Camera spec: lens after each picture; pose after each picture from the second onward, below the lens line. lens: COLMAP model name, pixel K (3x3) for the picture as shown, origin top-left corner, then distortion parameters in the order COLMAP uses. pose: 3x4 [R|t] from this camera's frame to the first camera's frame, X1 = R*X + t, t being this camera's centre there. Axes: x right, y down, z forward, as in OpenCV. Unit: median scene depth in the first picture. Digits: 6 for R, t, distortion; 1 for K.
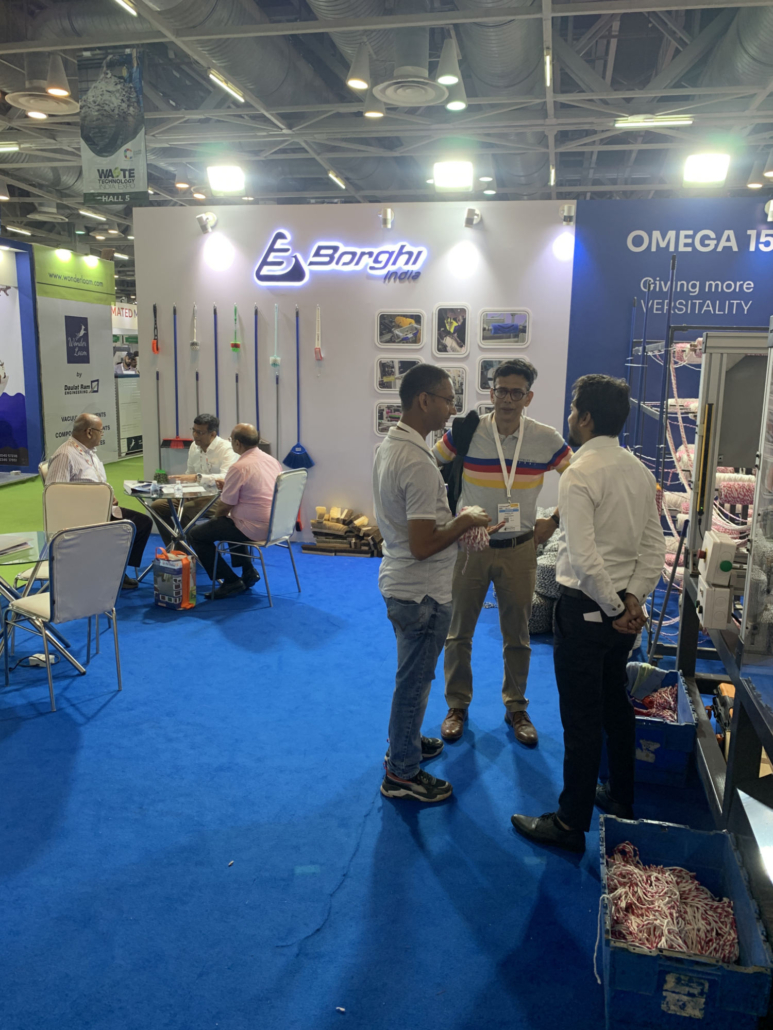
lens RADIAL K [[798.0, 0, 393.4], [0, 798.0, 515.4], [0, 0, 1]] dist [0.016885, -0.018638]
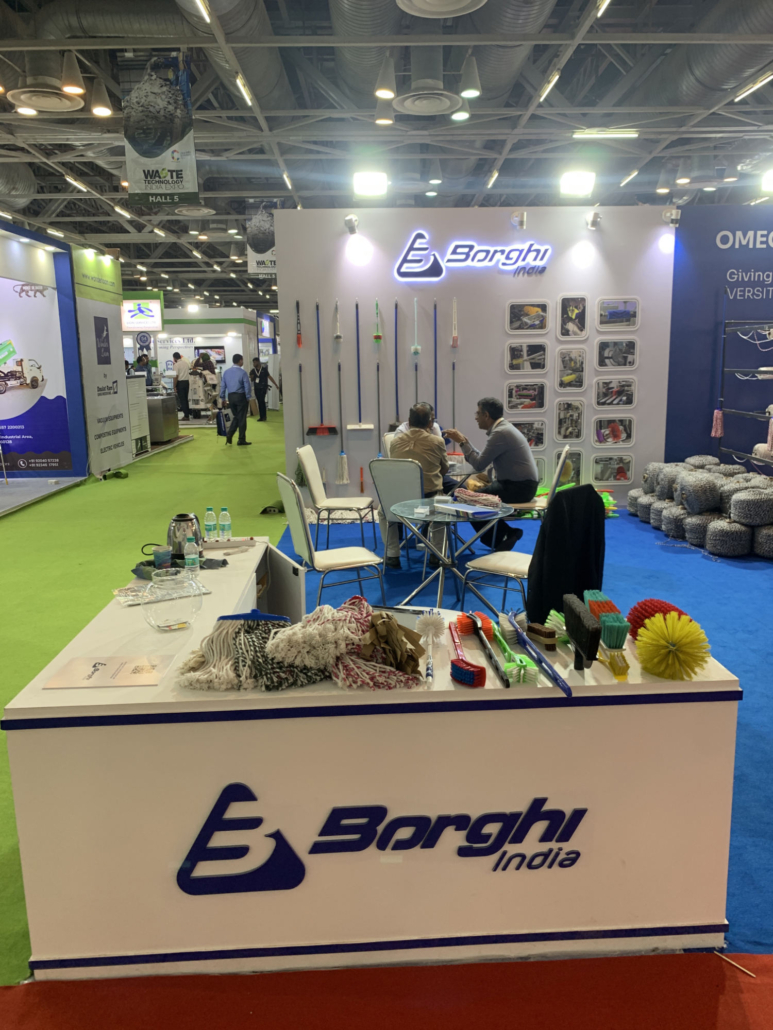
lens RADIAL K [[798.0, 0, 386.6], [0, 798.0, 515.4], [0, 0, 1]] dist [0.016885, -0.018638]
pose [[0.972820, -0.078594, 0.217816, -0.451547], [0.077903, 0.996891, 0.011772, 0.019546], [-0.218064, 0.005516, 0.975919, -0.068410]]
